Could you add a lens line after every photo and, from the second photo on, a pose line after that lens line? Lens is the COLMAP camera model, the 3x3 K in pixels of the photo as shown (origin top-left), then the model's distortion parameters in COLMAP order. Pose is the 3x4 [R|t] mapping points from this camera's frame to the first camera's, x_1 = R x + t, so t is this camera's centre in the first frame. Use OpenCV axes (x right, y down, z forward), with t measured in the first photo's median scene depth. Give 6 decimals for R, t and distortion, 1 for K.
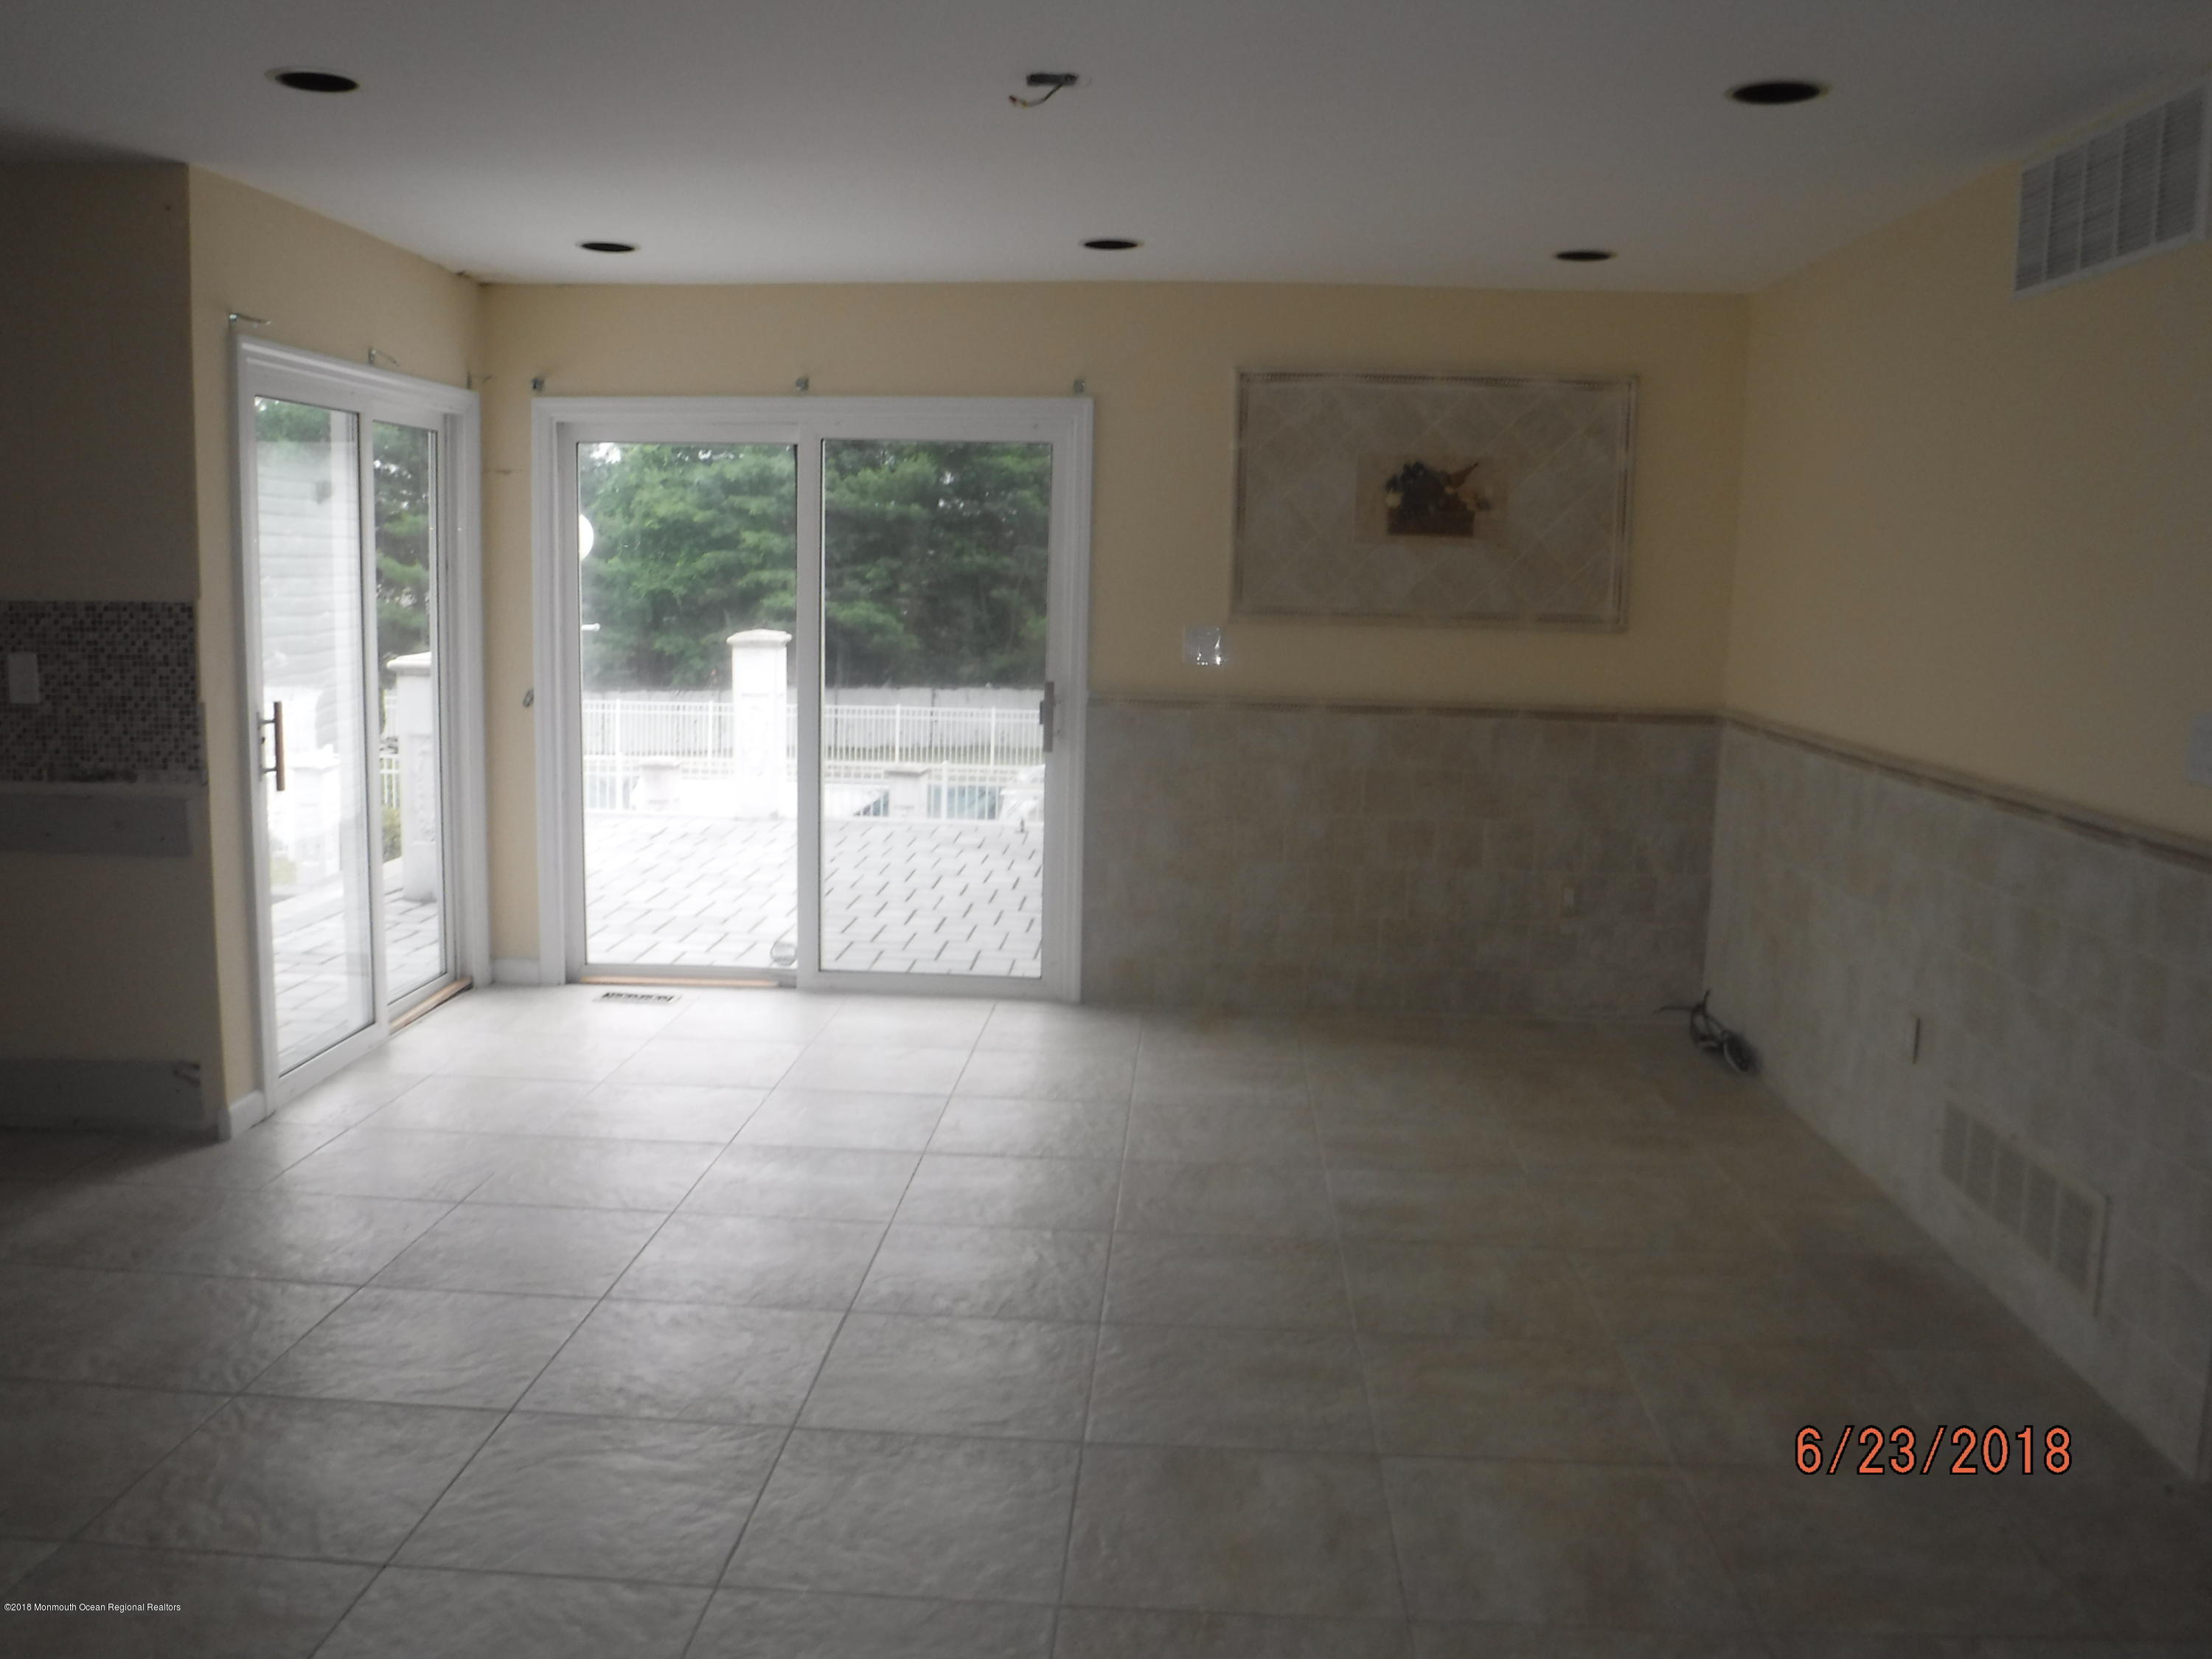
lens RADIAL K [[1849.0, 0, 1108.6], [0, 1849.0, 840.8], [0, 0, 1]] dist [-0.097188, 0.047711]
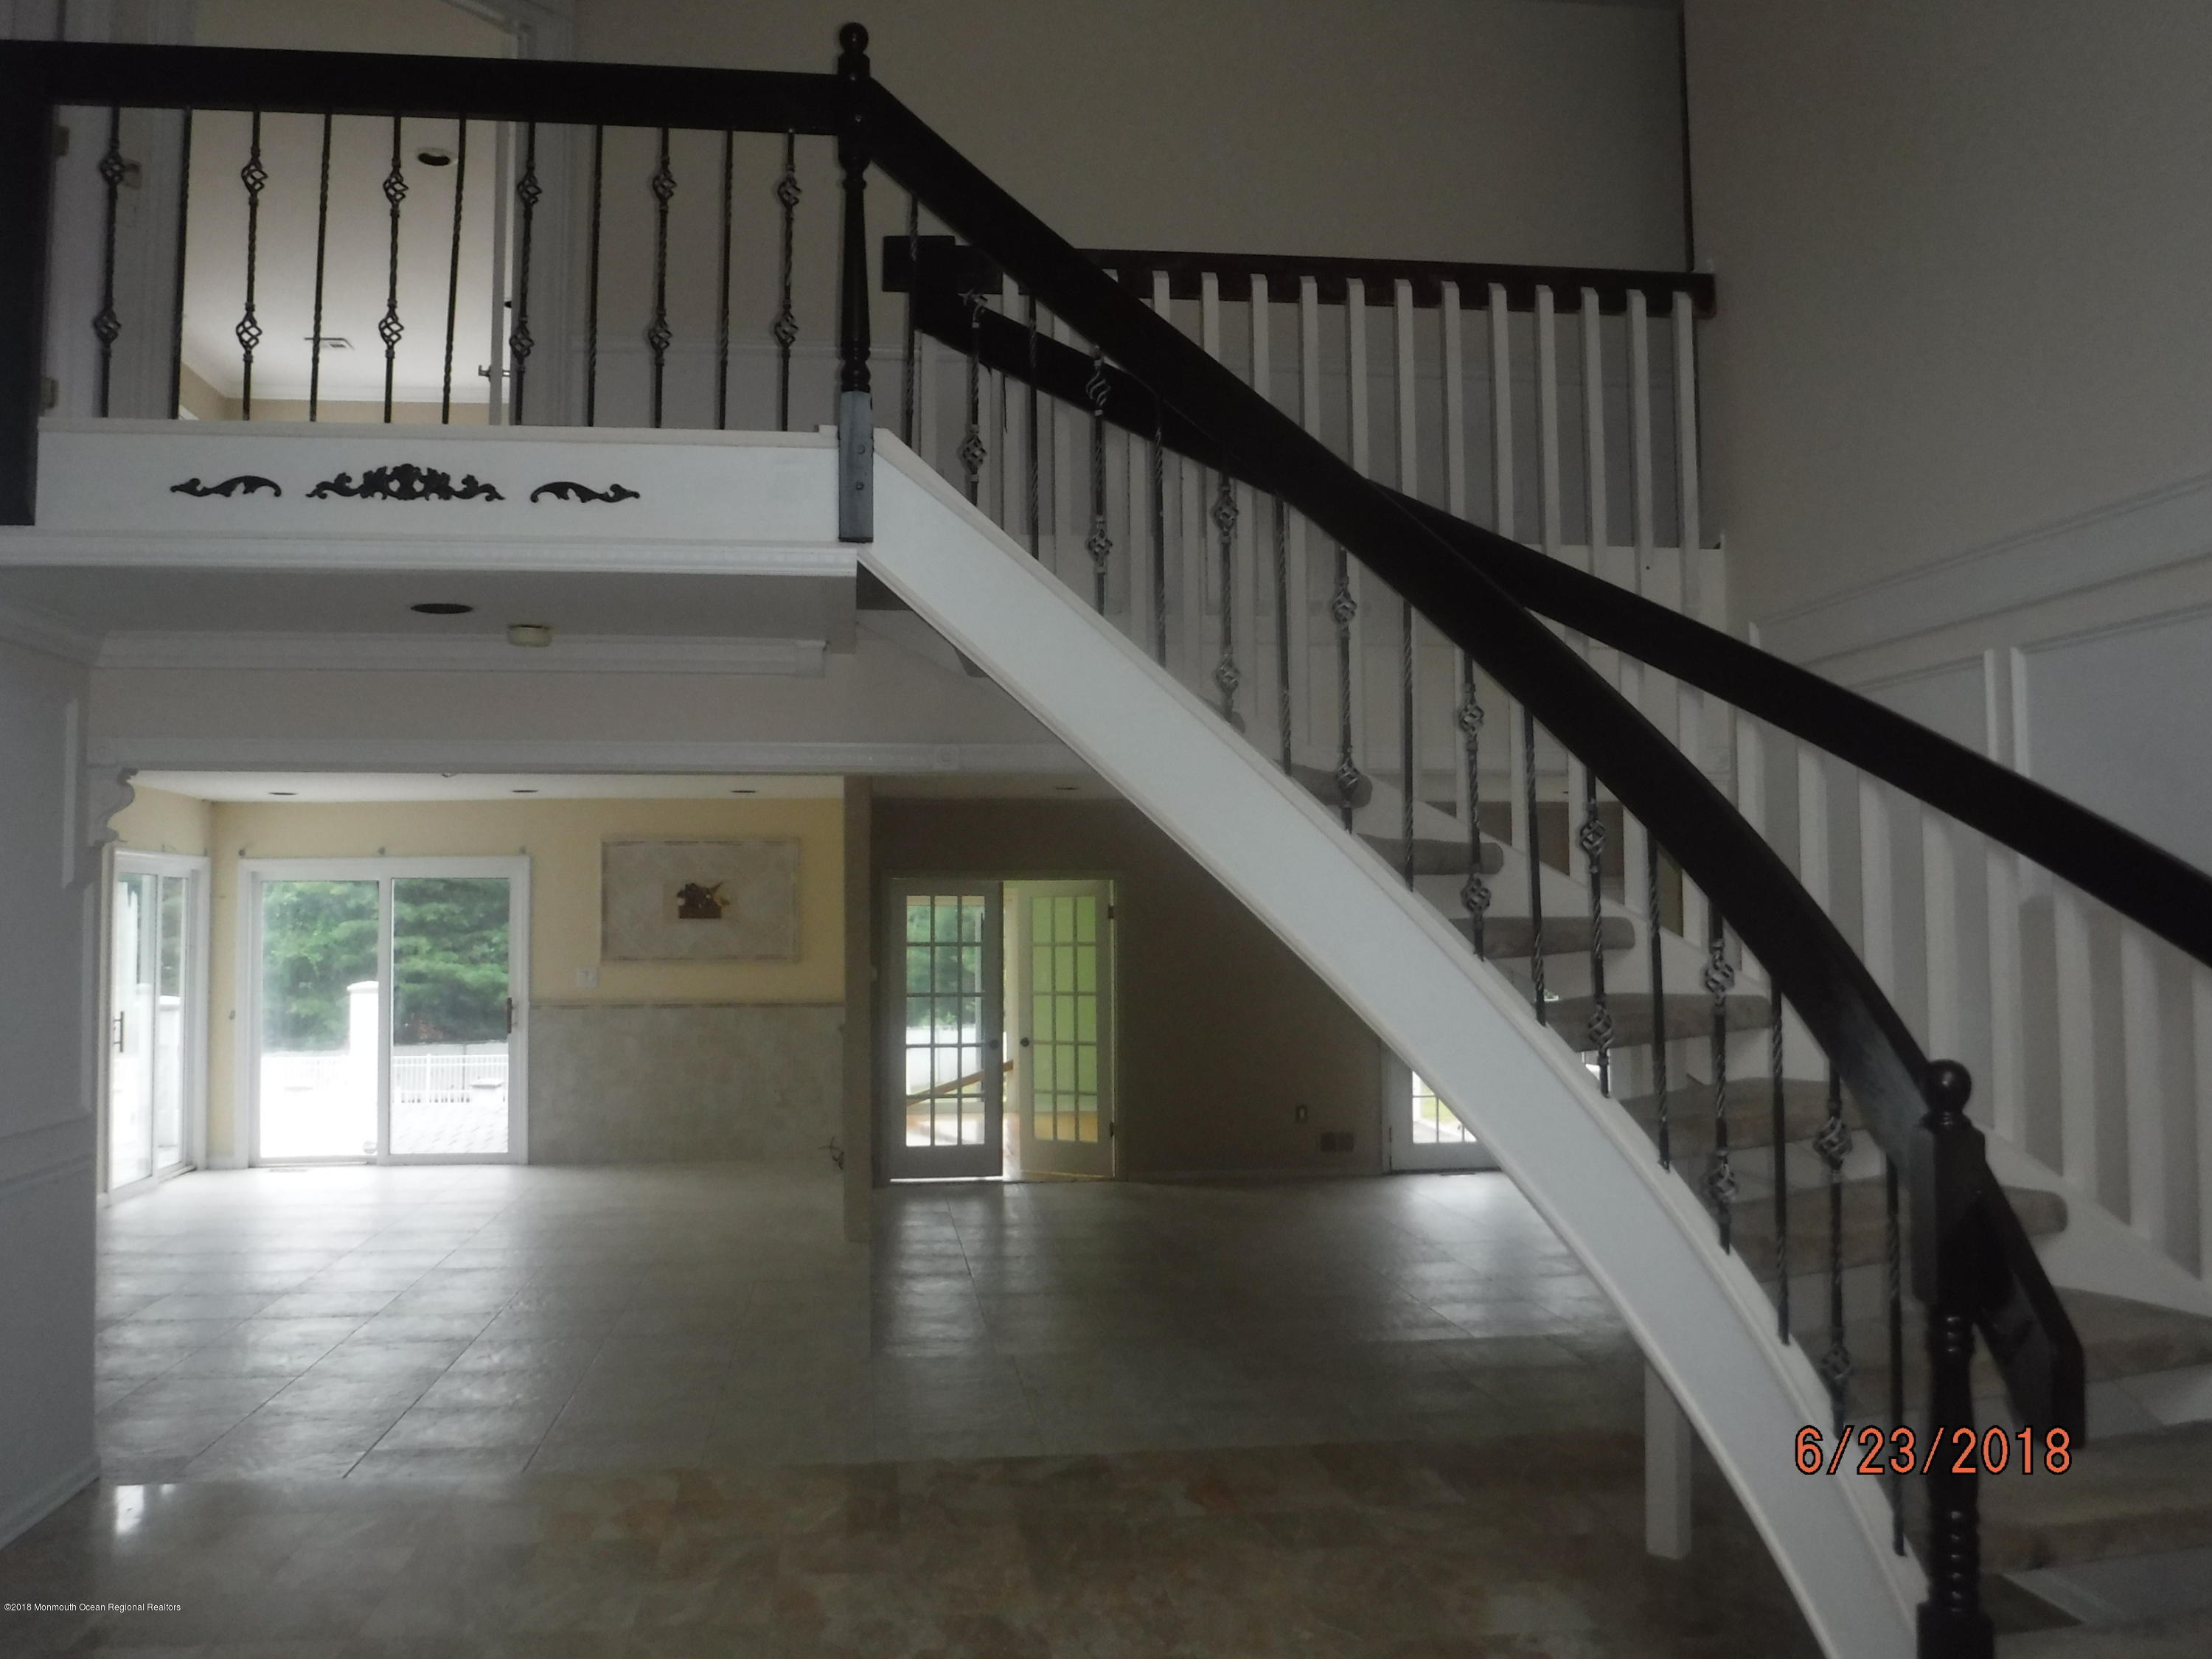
lens RADIAL K [[1849.0, 0, 1089.2], [0, 1849.0, 804.5], [0, 0, 1]] dist [-0.097188, 0.047711]
pose [[0.984421, -0.020359, 0.174643, 0.241726], [0.056057, 0.977781, -0.201995, 0.141688], [-0.166650, 0.208638, 0.963690, -1.032810]]
